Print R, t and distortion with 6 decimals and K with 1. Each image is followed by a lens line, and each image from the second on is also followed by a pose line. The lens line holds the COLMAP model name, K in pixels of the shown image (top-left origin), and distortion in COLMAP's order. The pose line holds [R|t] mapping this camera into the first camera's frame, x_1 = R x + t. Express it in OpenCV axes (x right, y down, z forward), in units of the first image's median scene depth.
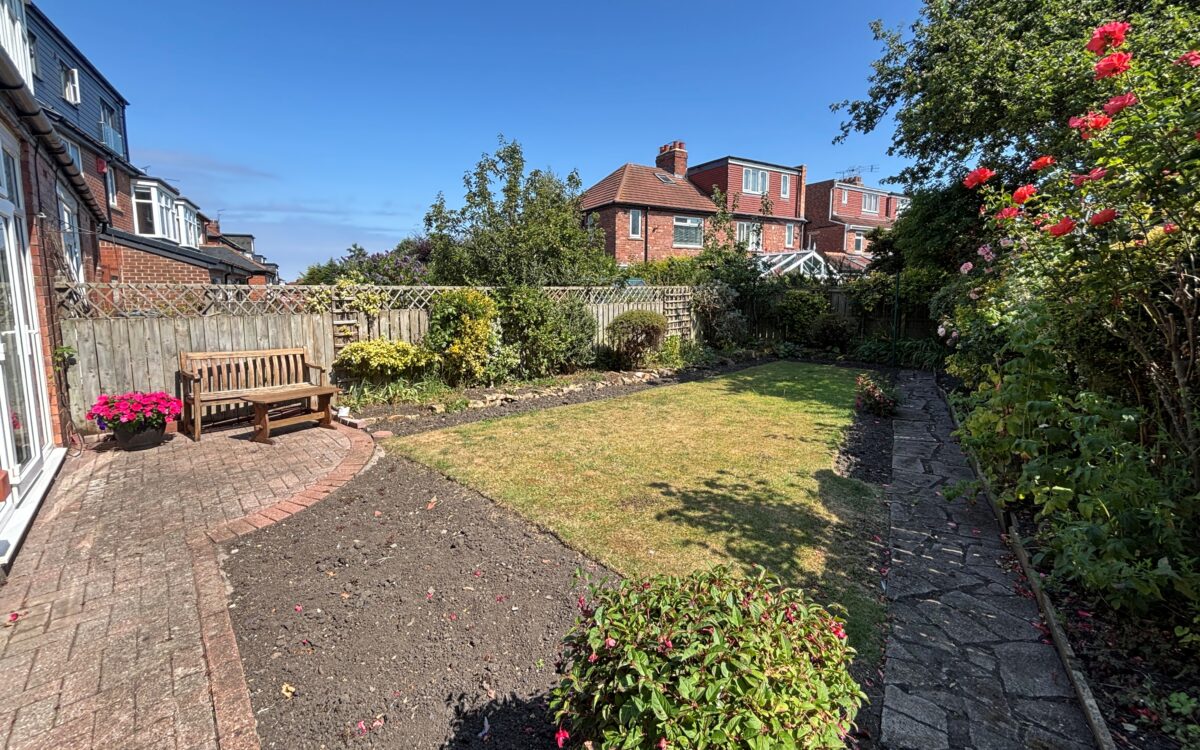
lens RADIAL K [[499.5, 0, 600.4], [0, 499.5, 358.1], [0, 0, 1]] dist [0.000085, 0.000042]
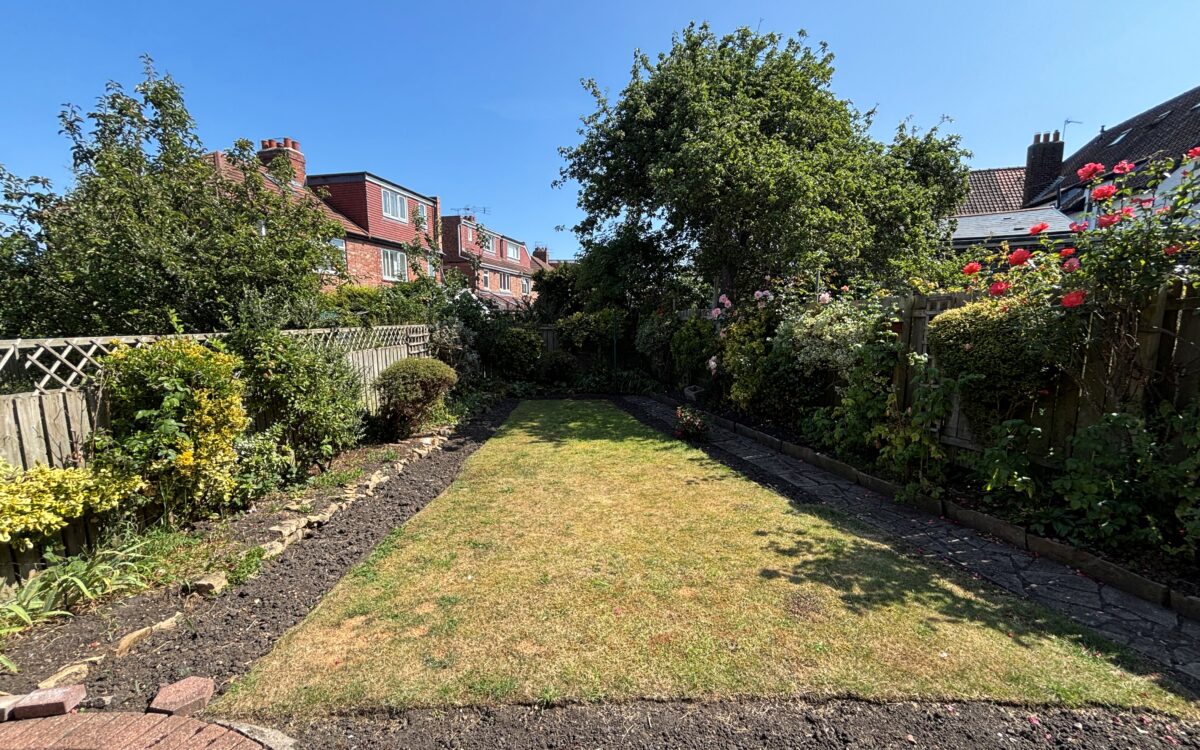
lens RADIAL K [[493.5, 0, 605.4], [0, 493.5, 399.4], [0, 0, 1]] dist [-0.002110, 0.000452]
pose [[0.684554, -0.116034, 0.719668, -0.338593], [0.100577, 0.992842, 0.064409, -0.065351], [-0.721991, 0.028290, 0.691324, 0.320118]]
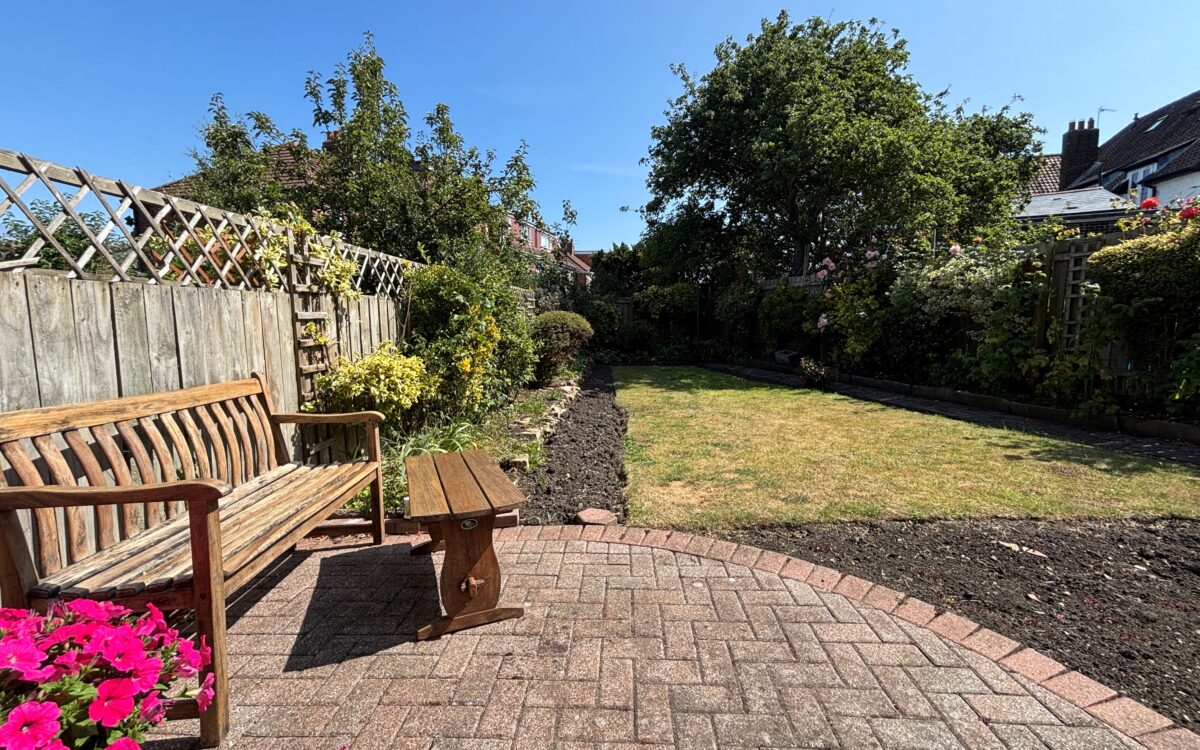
lens RADIAL K [[495.4, 0, 600.0], [0, 495.4, 375.0], [0, 0, 1]] dist [-0.001448, 0.000304]
pose [[0.697553, -0.085804, 0.711377, -0.565840], [0.099631, 0.994775, 0.022291, -0.004331], [-0.709572, 0.055326, 0.702457, 0.457586]]
